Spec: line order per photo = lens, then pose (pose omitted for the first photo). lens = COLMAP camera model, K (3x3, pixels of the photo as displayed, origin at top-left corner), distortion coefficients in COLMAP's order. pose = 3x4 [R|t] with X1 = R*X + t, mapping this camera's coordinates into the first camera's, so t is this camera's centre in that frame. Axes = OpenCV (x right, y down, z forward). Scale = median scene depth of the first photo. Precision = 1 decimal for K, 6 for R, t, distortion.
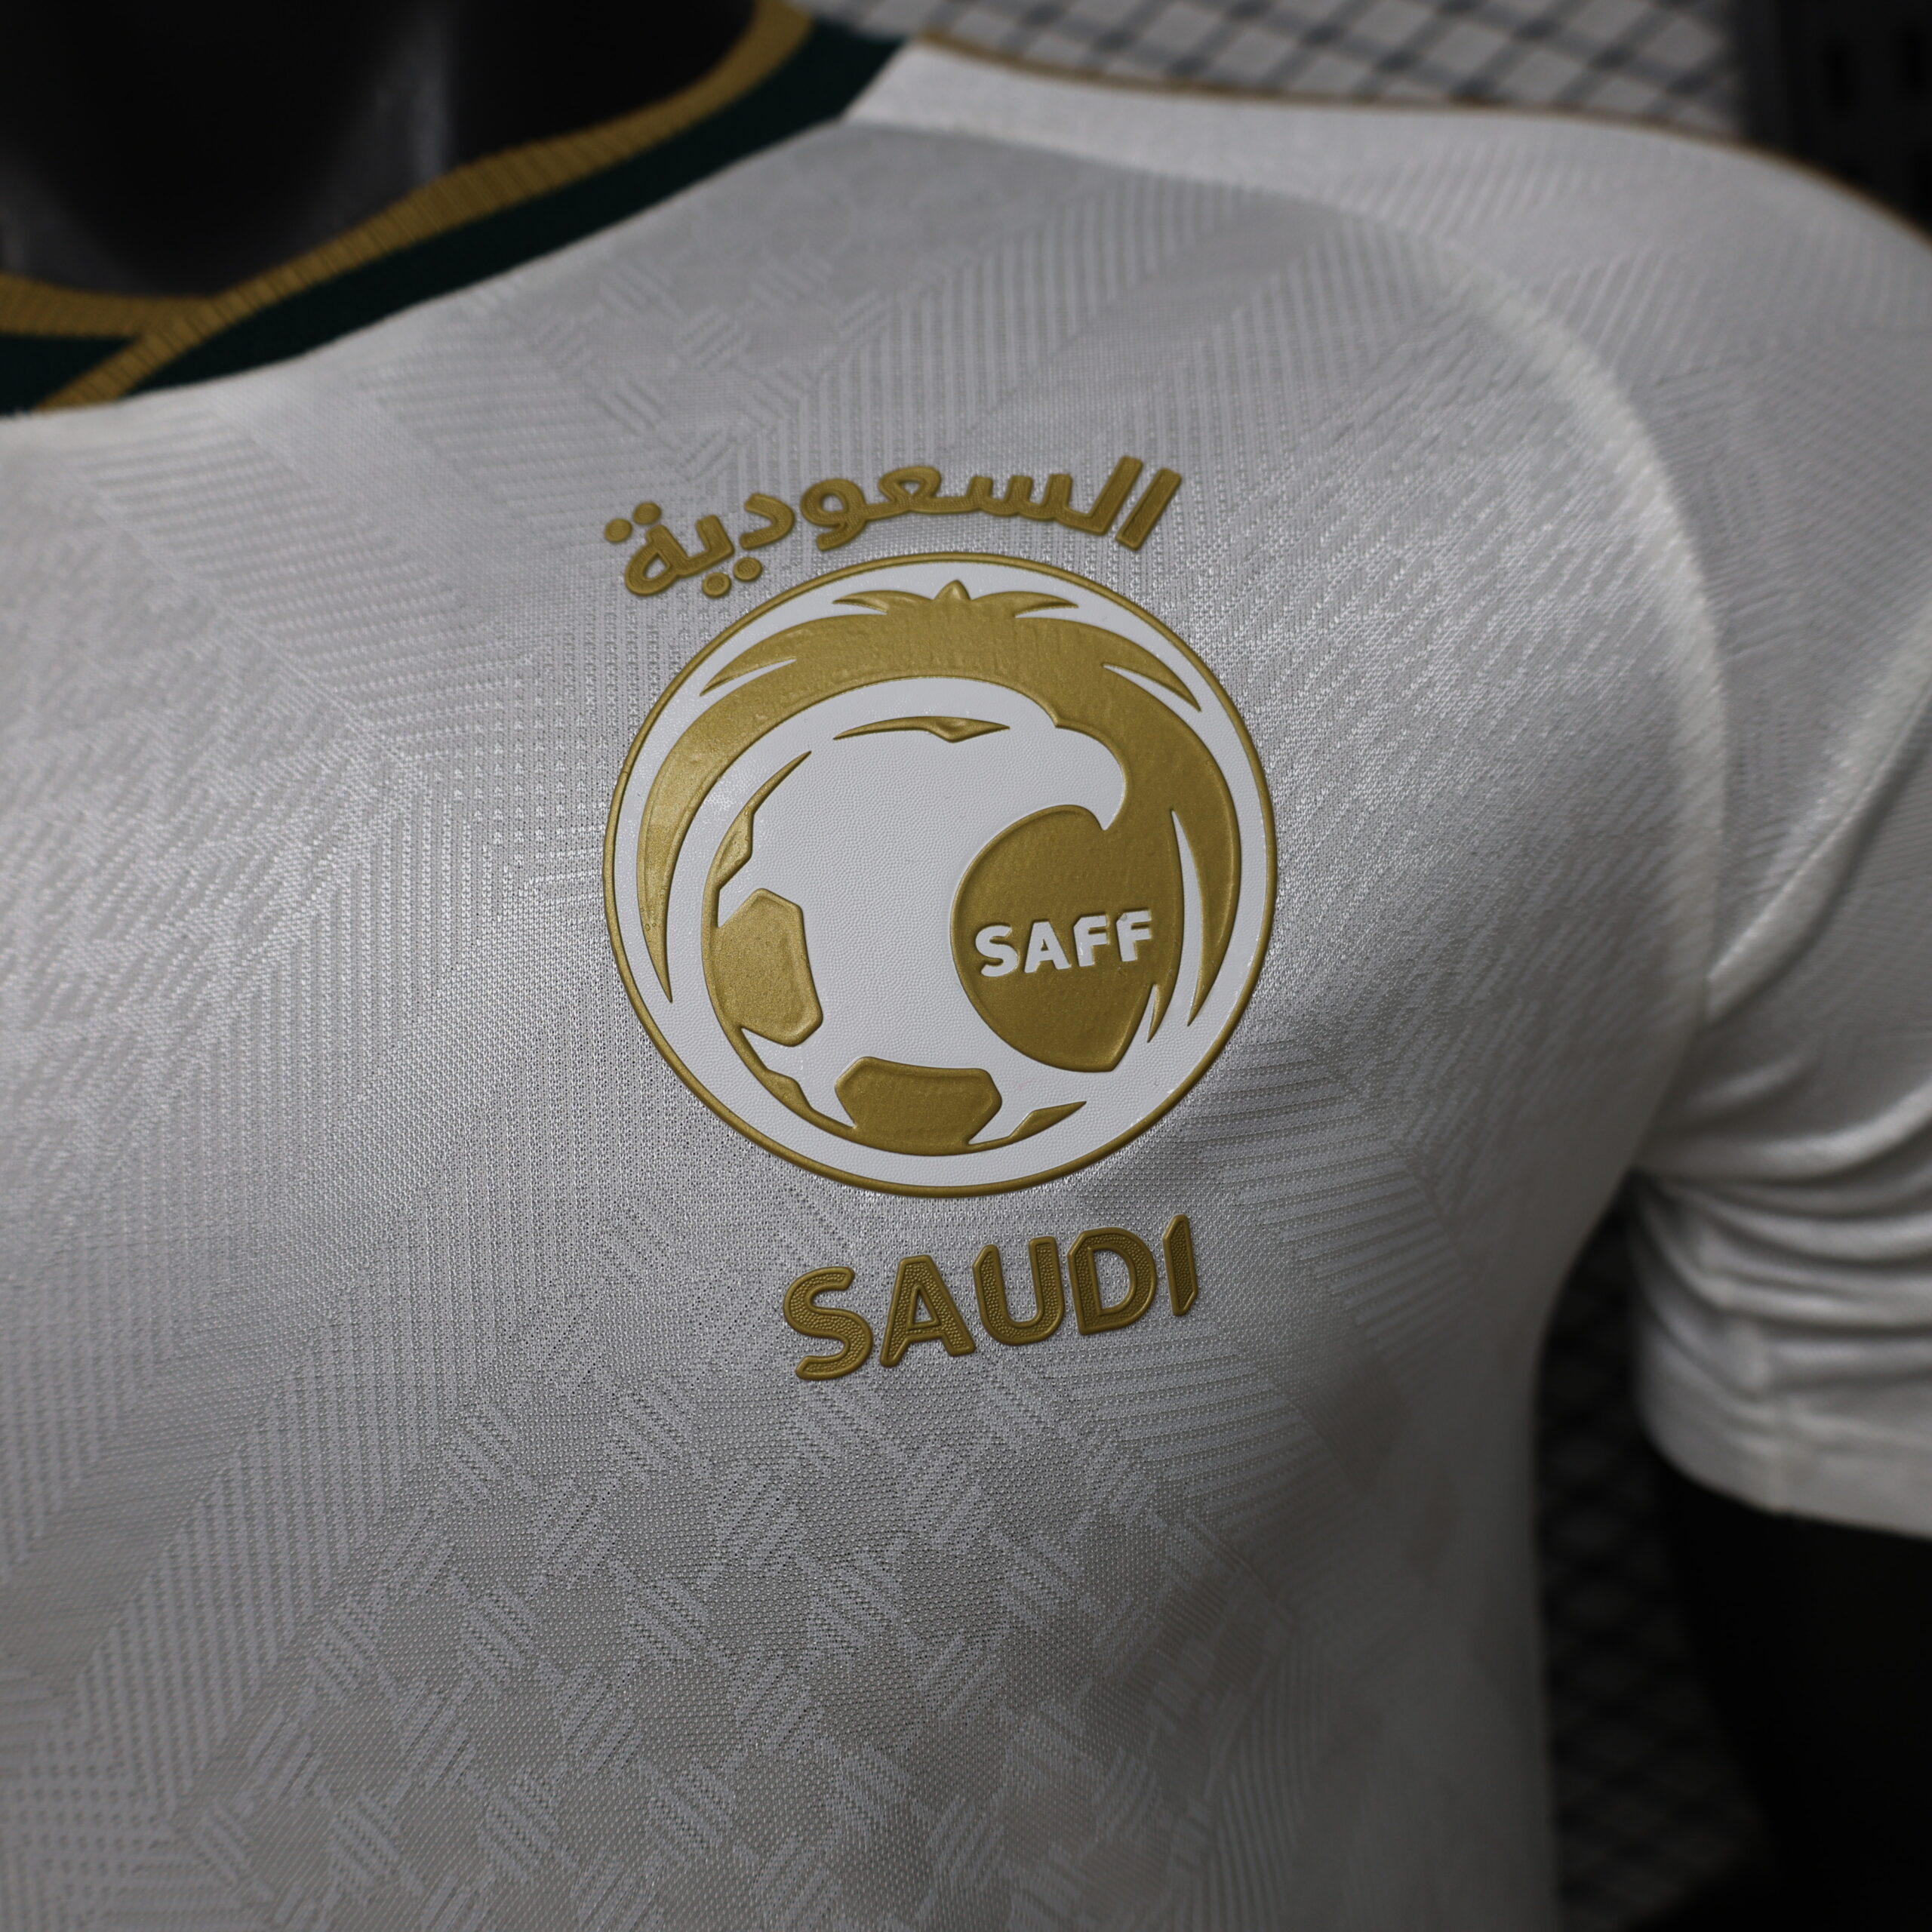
lens RADIAL K [[2114.2, 0, 912.4], [0, 2114.2, 923.5], [0, 0, 1]] dist [-0.015522, 0.000000]
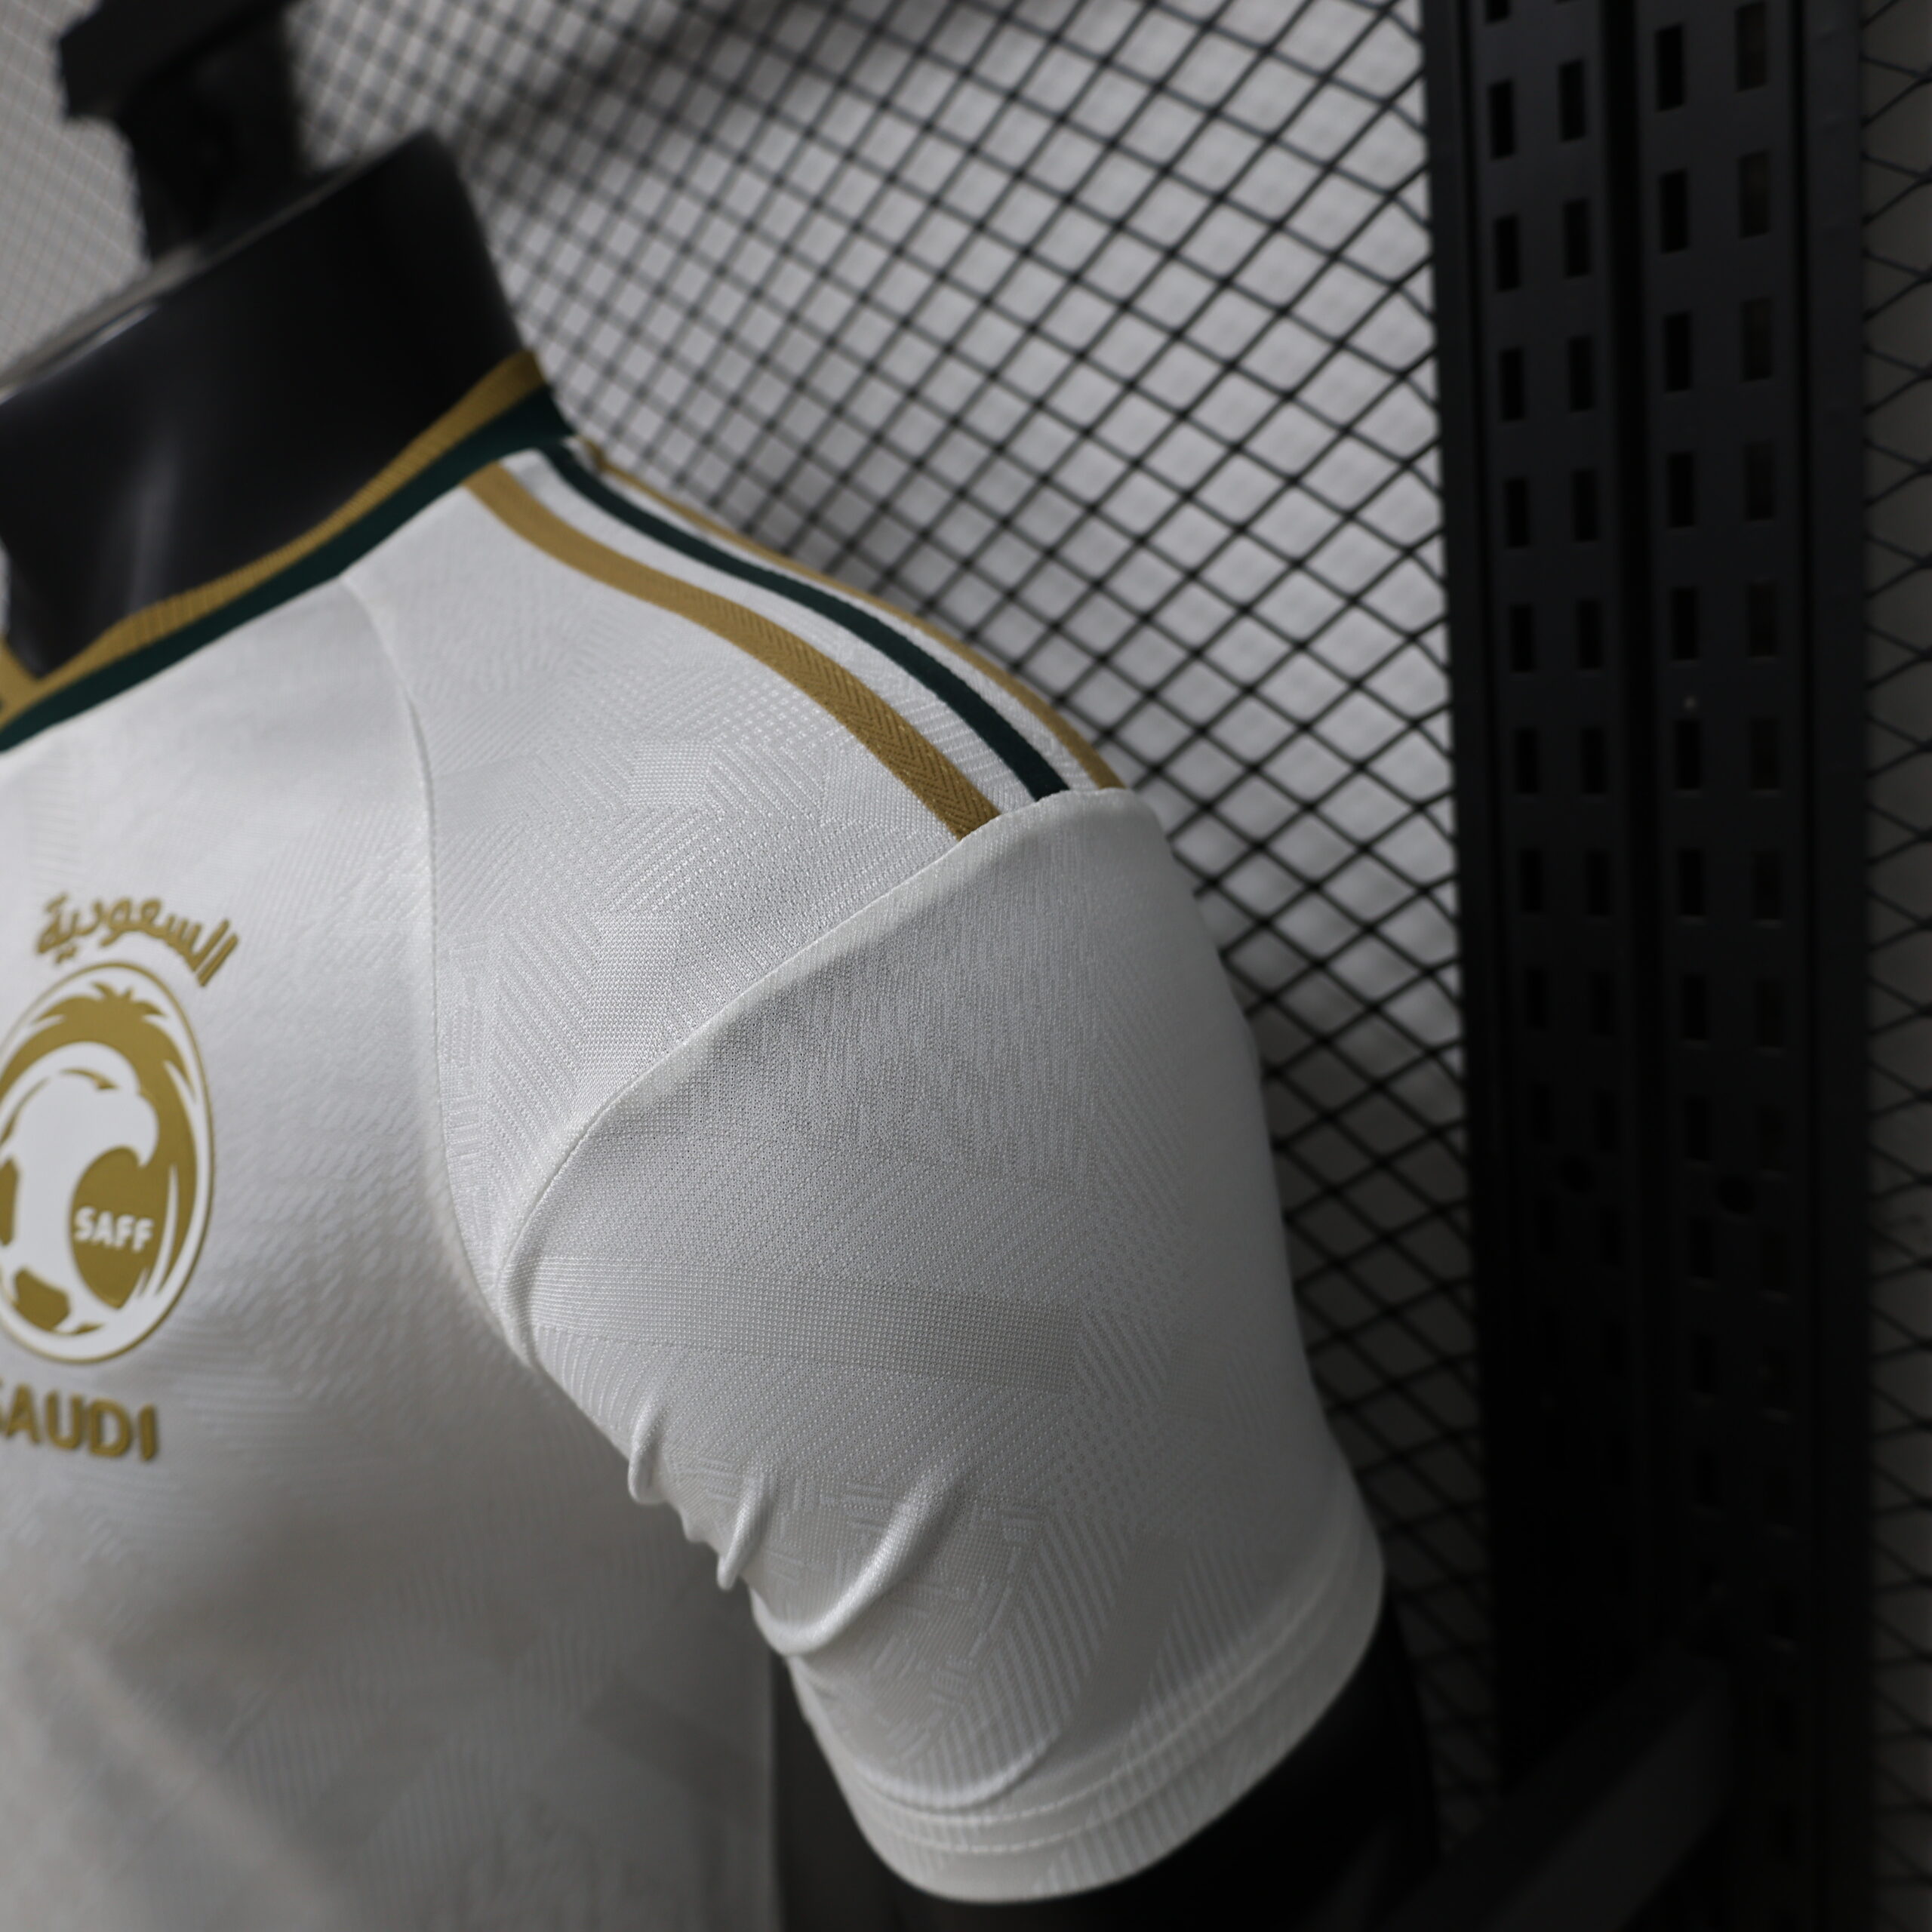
lens RADIAL K [[2114.2, 0, 967.2], [0, 2114.2, 964.7], [0, 0, 1]] dist [-0.015522, 0.000000]
pose [[0.803141, 0.187355, -0.565563, 1.439930], [-0.083956, 0.975386, 0.203895, -0.560261], [0.589843, -0.116274, 0.799103, 0.097294]]
